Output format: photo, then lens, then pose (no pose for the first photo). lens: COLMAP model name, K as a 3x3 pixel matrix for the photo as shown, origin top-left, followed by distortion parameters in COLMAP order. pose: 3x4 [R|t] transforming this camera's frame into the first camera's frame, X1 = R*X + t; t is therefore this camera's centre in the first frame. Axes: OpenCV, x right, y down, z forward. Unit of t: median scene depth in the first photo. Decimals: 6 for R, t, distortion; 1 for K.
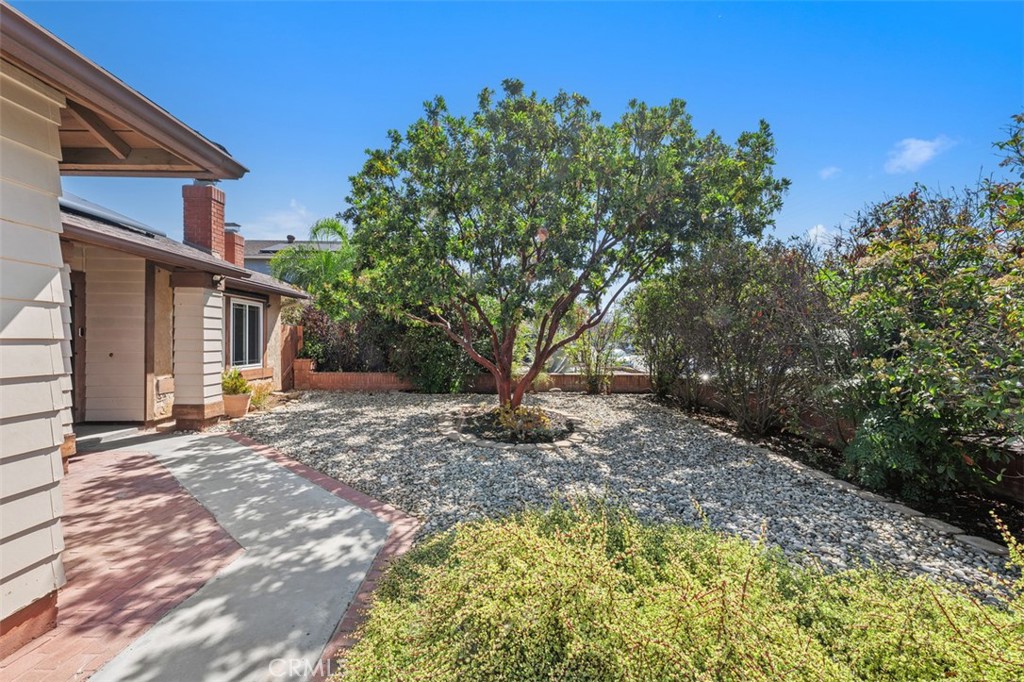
lens RADIAL K [[421.4, 0, 509.0], [0, 421.4, 339.6], [0, 0, 1]] dist [0.001128, -0.000747]
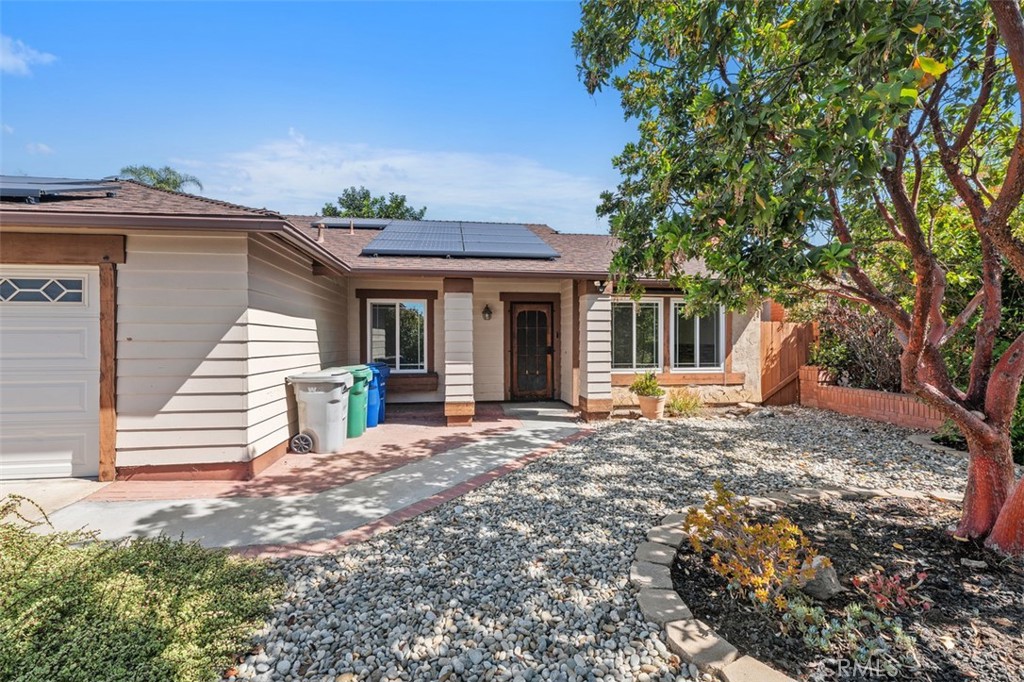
lens RADIAL K [[421.4, 0, 511.6], [0, 421.4, 343.6], [0, 0, 1]] dist [0.001128, -0.000747]
pose [[0.089229, 0.004775, -0.996000, 0.516209], [0.004365, 0.999977, 0.005185, 0.000213], [0.996002, -0.004810, 0.089206, 0.984022]]
